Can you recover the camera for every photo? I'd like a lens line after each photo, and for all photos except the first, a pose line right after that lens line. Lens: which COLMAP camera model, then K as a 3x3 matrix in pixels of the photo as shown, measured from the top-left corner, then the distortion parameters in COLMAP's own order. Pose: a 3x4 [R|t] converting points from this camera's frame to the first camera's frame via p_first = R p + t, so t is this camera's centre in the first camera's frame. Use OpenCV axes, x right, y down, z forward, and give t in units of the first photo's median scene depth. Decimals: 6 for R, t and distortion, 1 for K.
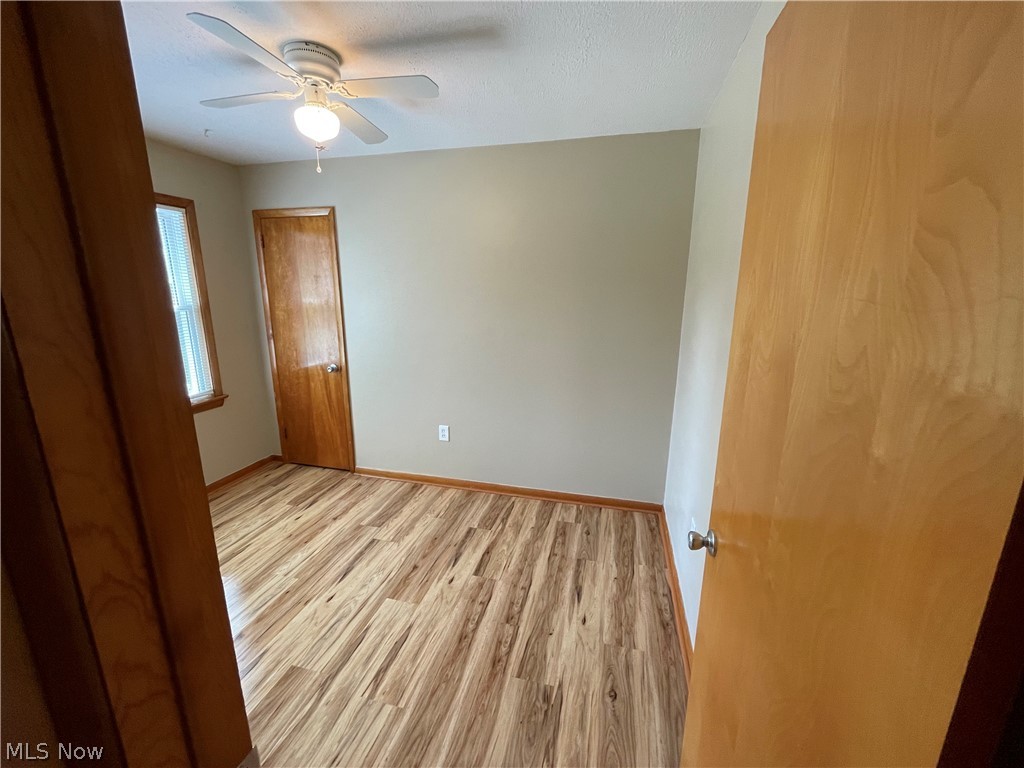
lens RADIAL K [[416.0, 0, 512.0], [0, 416.0, 384.0], [0, 0, 1]] dist [-0.002371, -0.000448]
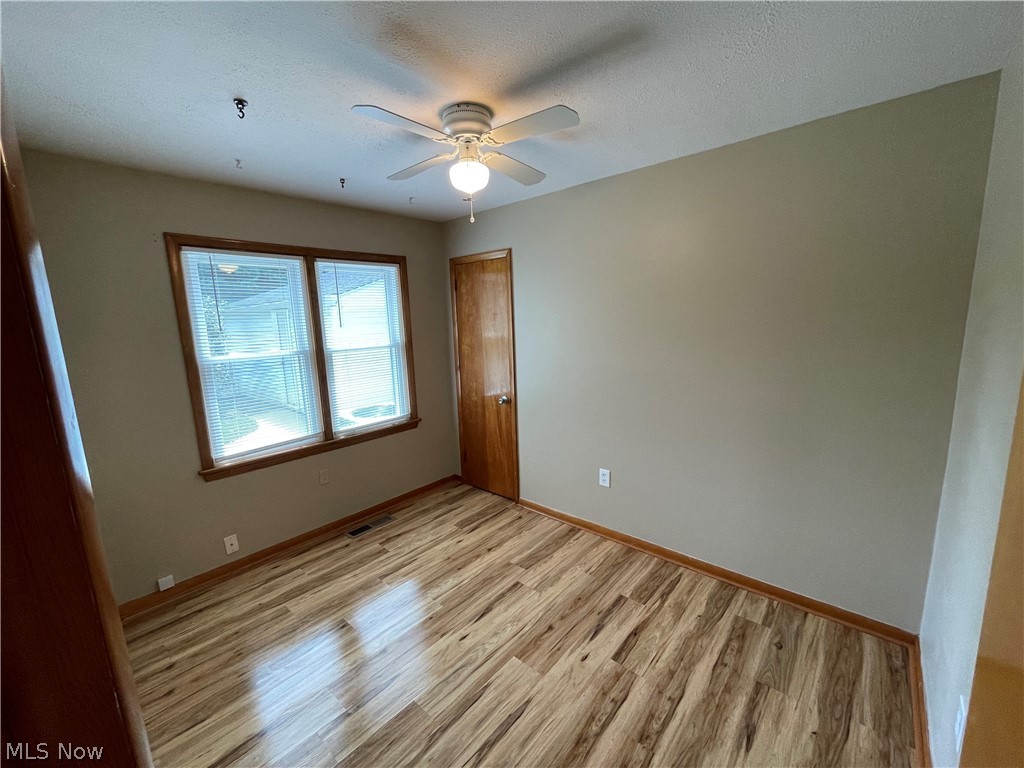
lens RADIAL K [[416.0, 0, 512.0], [0, 416.0, 384.0], [0, 0, 1]] dist [-0.002371, -0.000448]
pose [[0.888342, 0.036321, -0.457744, 0.075753], [-0.060959, 0.997372, -0.039163, -0.045025], [0.455119, 0.062693, 0.888221, 0.093247]]
